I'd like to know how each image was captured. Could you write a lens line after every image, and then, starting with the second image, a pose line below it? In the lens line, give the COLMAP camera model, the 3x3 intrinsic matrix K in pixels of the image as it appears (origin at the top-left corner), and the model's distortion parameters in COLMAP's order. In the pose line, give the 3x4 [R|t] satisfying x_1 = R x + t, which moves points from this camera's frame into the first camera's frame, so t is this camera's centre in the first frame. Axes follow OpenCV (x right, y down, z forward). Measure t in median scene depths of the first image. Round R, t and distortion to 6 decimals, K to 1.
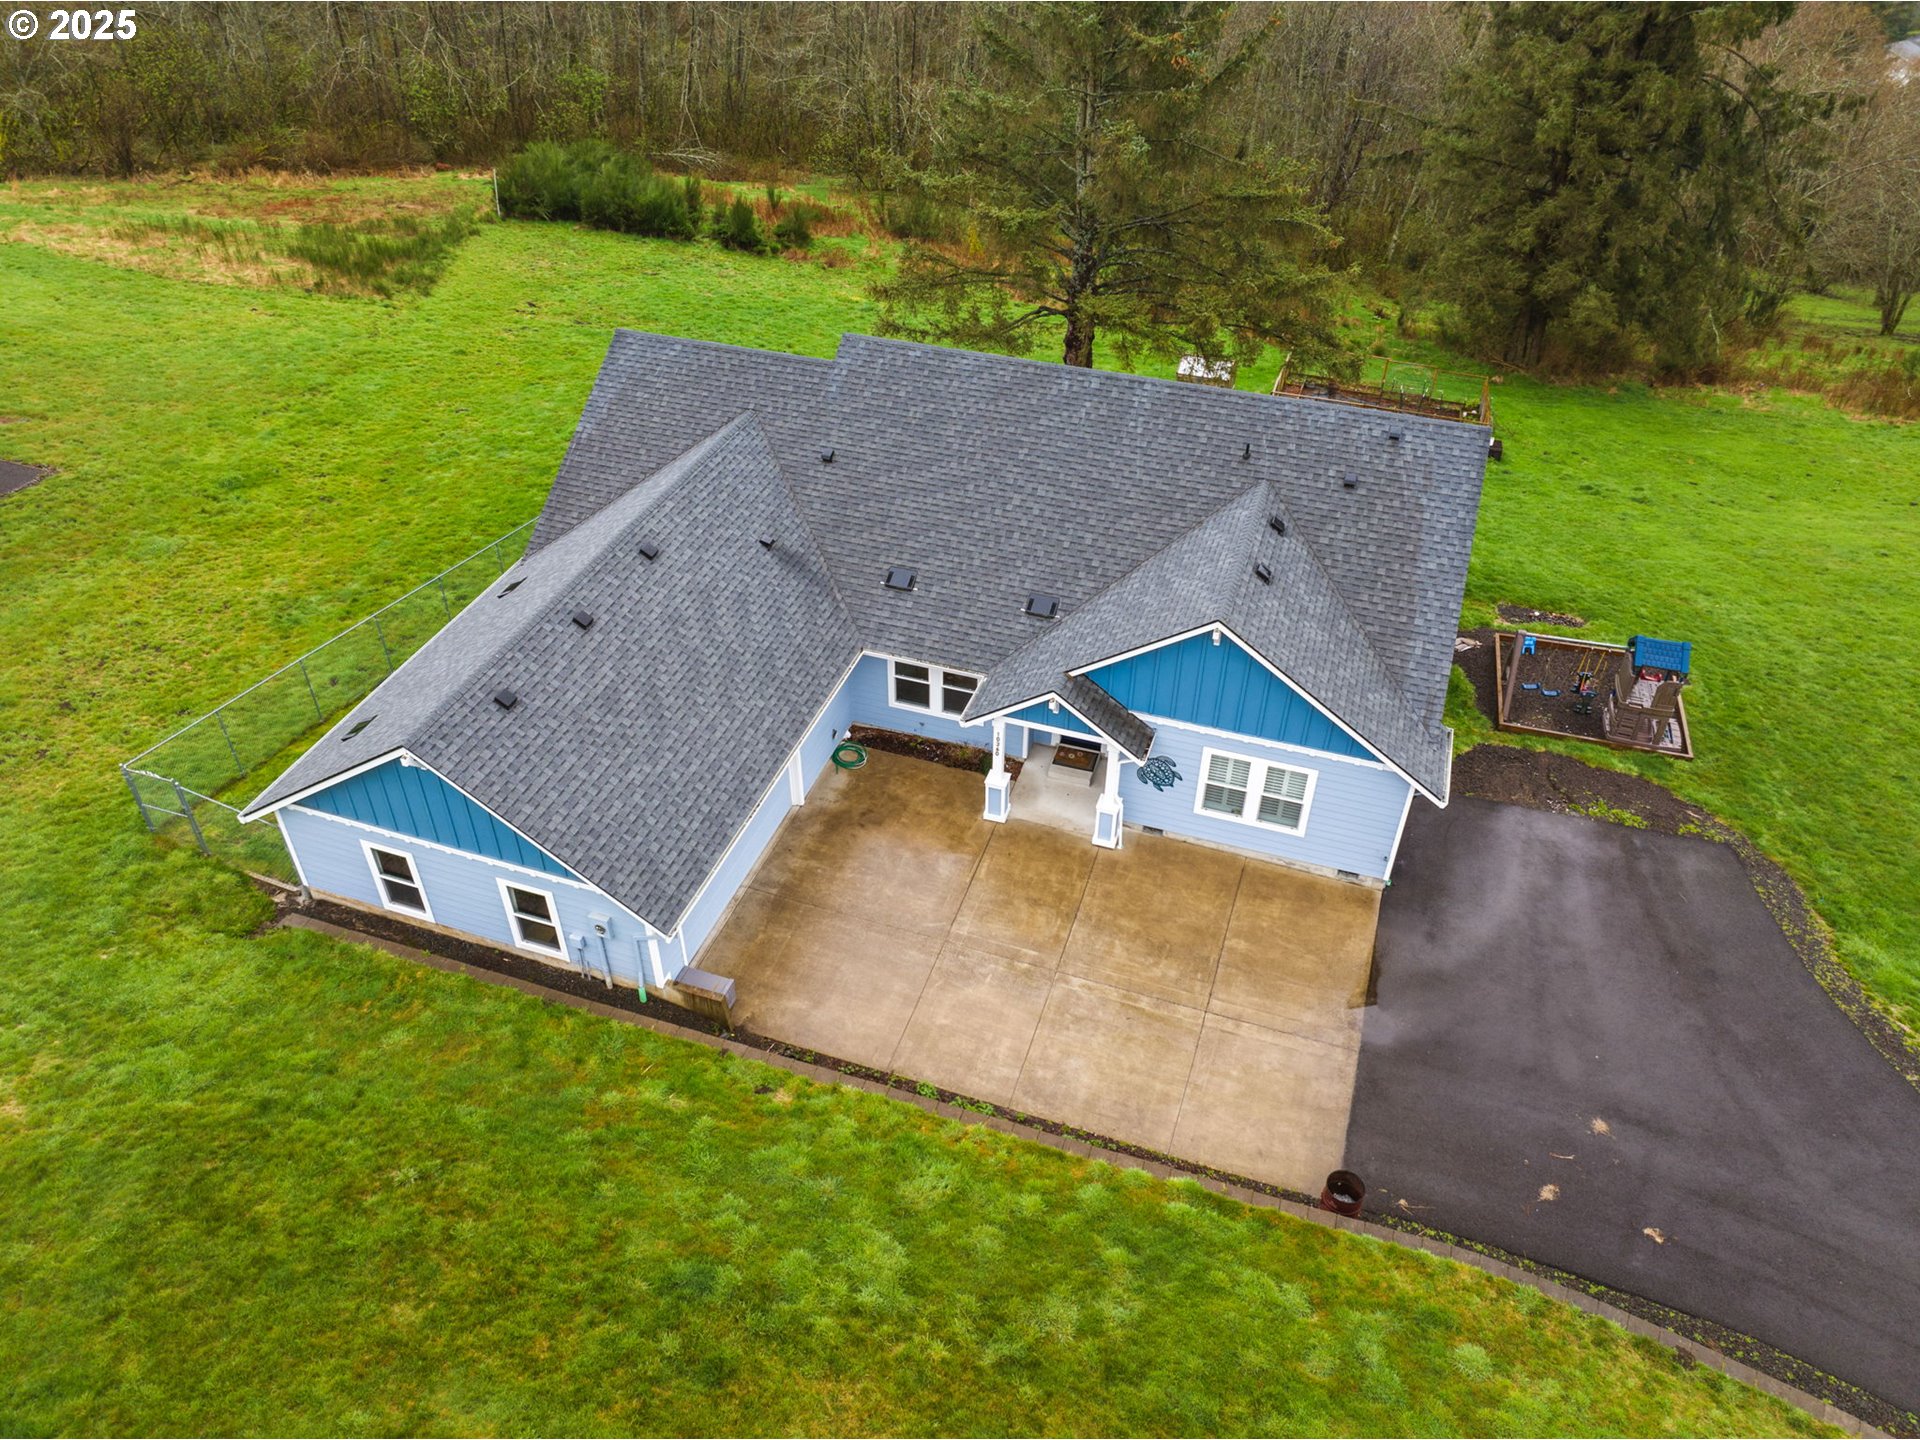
lens RADIAL K [[1356.5, 0, 959.4], [0, 1356.5, 709.0], [0, 0, 1]] dist [-0.044304, 0.015493]
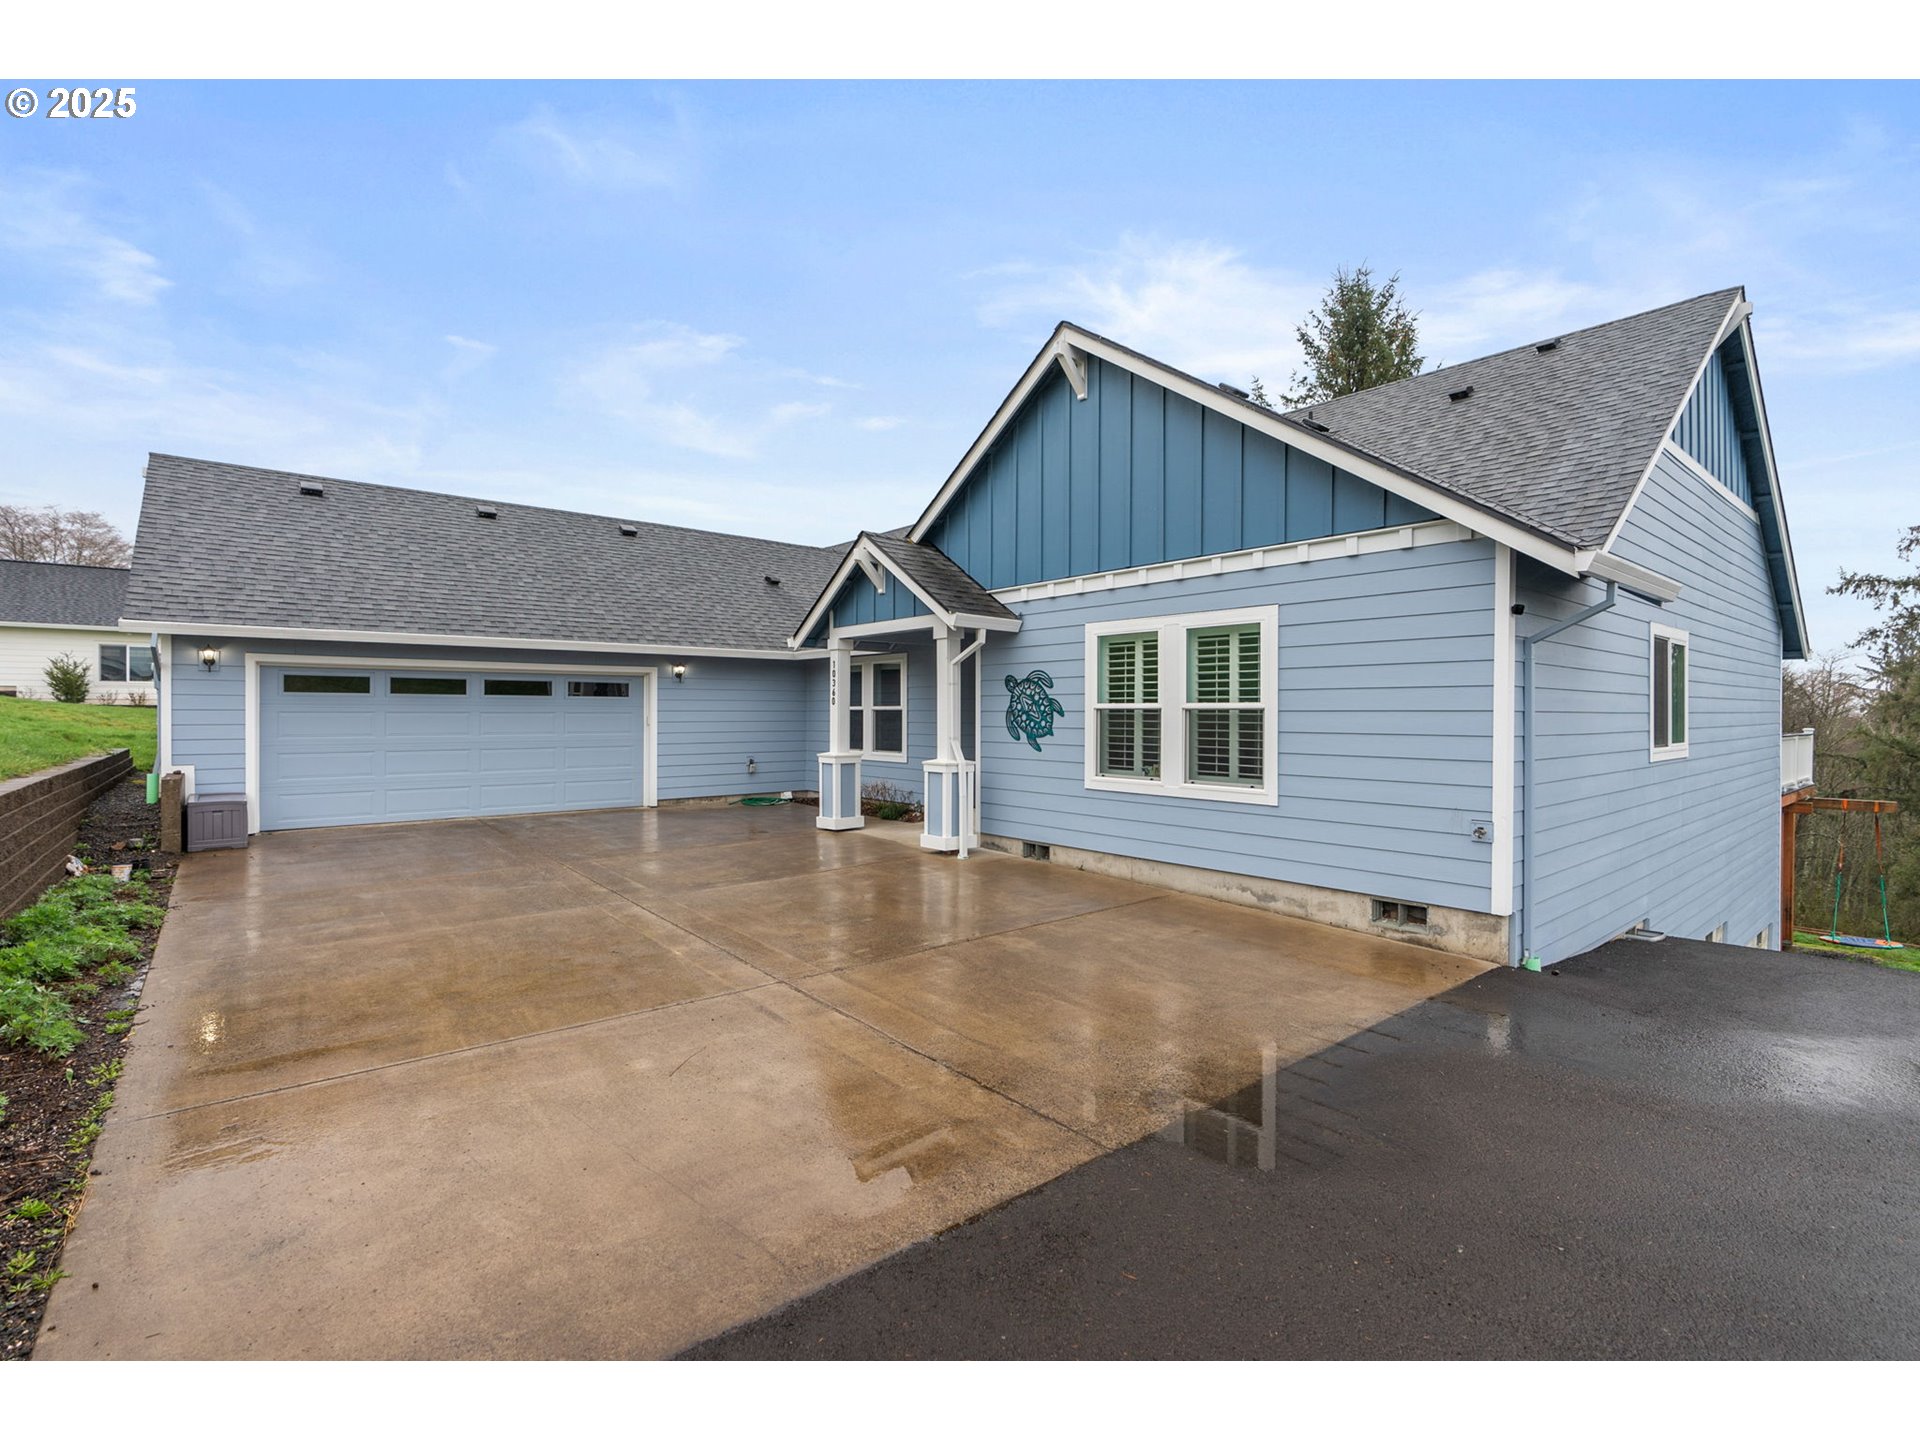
lens RADIAL K [[865.1, 0, 971.5], [0, 865.1, 720.1], [0, 0, 1]] dist [-0.005612, 0.000255]
pose [[0.860793, -0.001611, -0.508953, 0.281304], [-0.309498, 0.792198, -0.525960, 0.225875], [0.404039, 0.610263, 0.681419, 0.680515]]
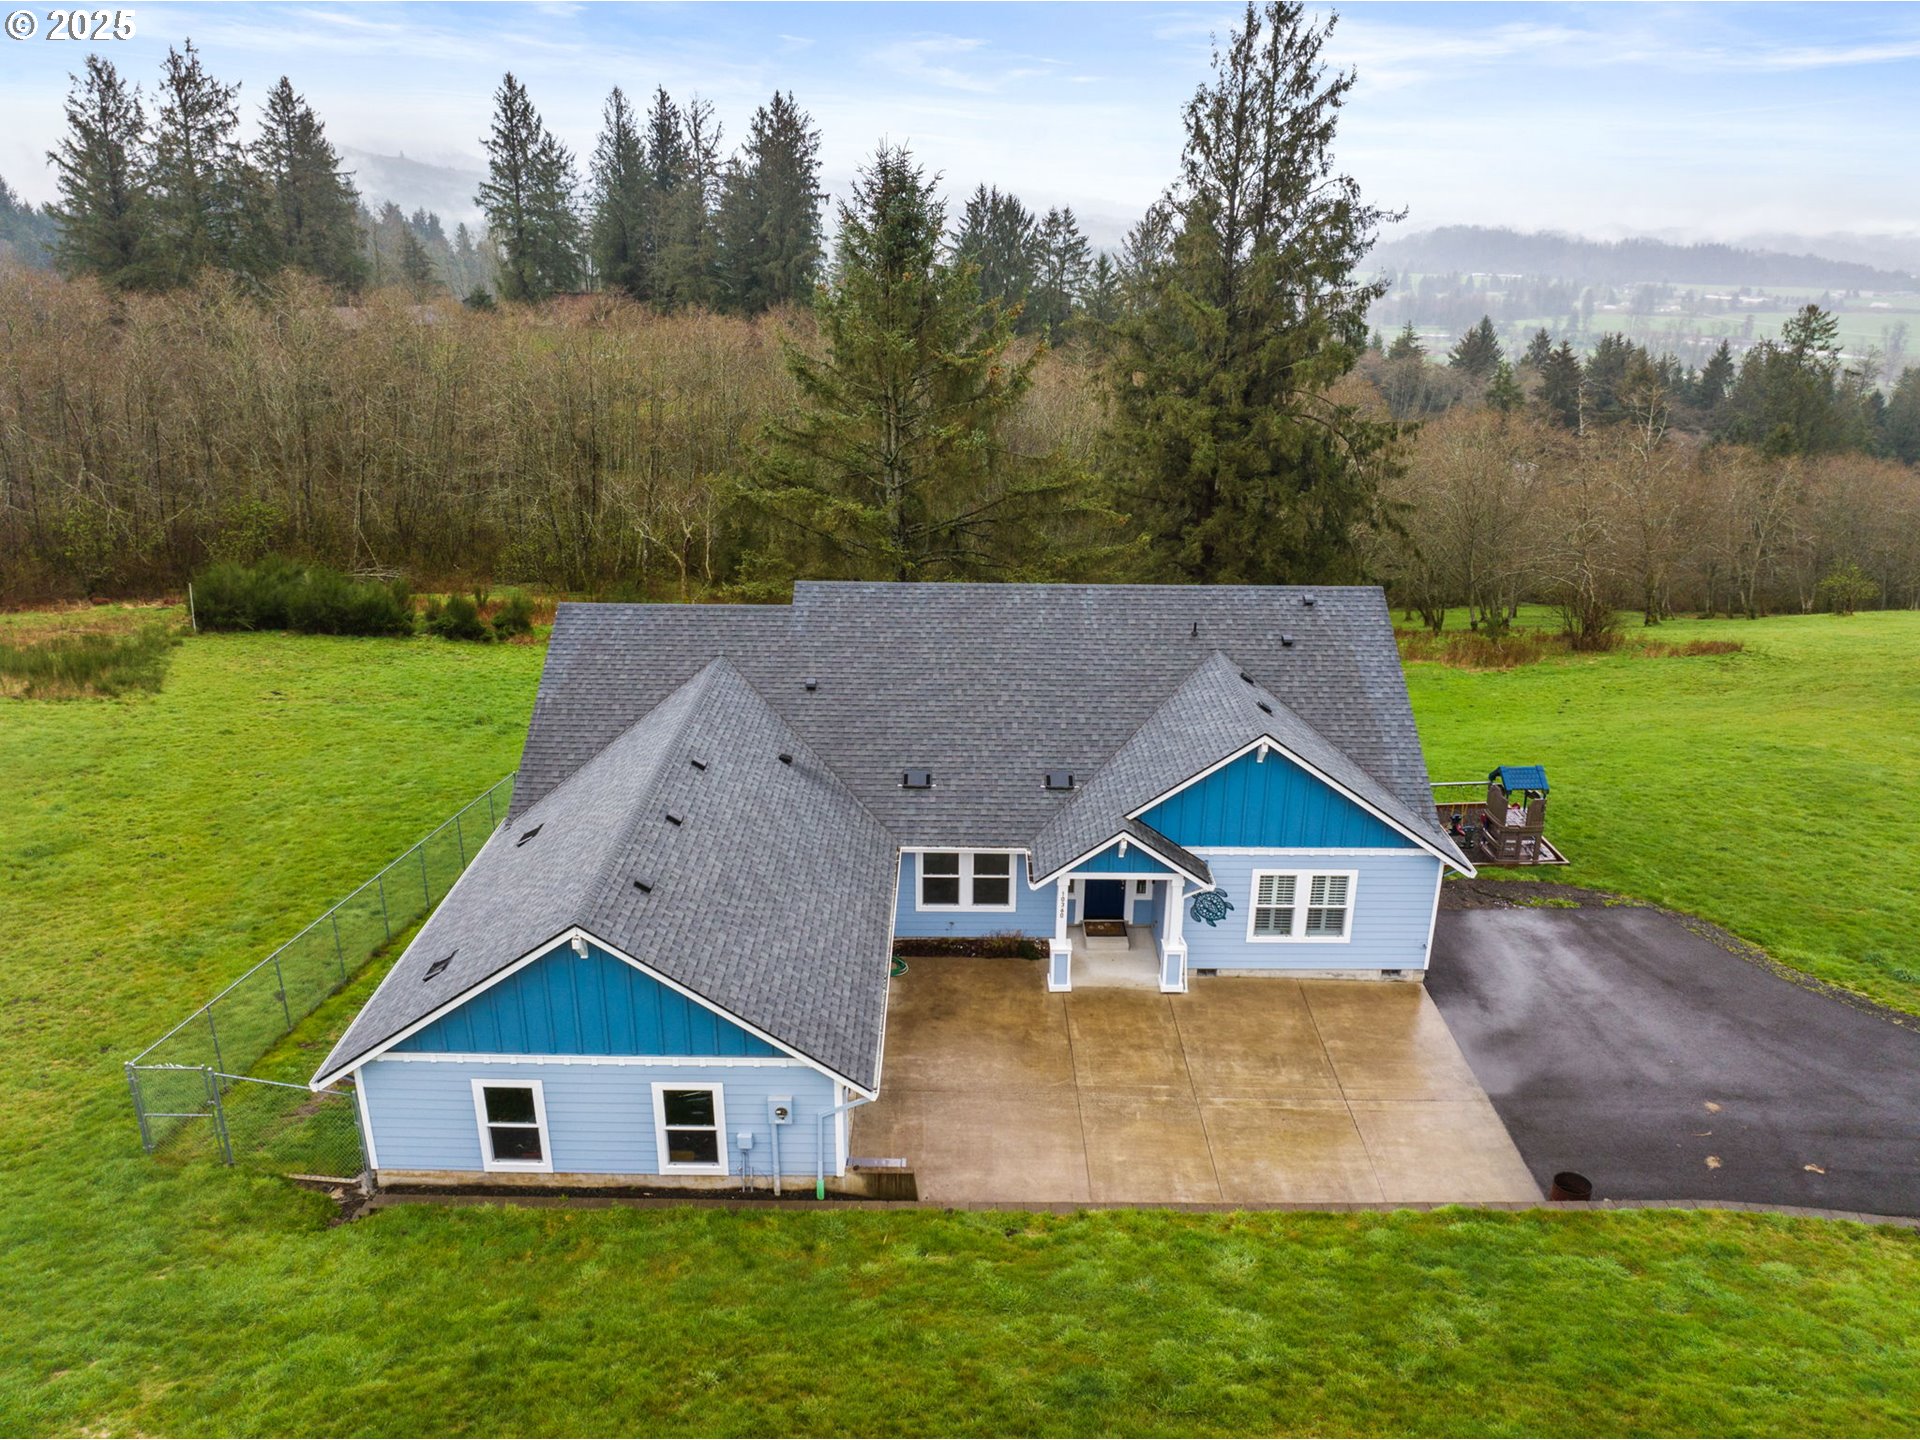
lens RADIAL K [[1356.5, 0, 961.5], [0, 1356.5, 706.3], [0, 0, 1]] dist [-0.044304, 0.015493]
pose [[0.948850, -0.108942, 0.296337, -0.303260], [0.194283, 0.941309, -0.276027, 0.139391], [-0.248874, 0.319481, 0.914327, 0.031364]]
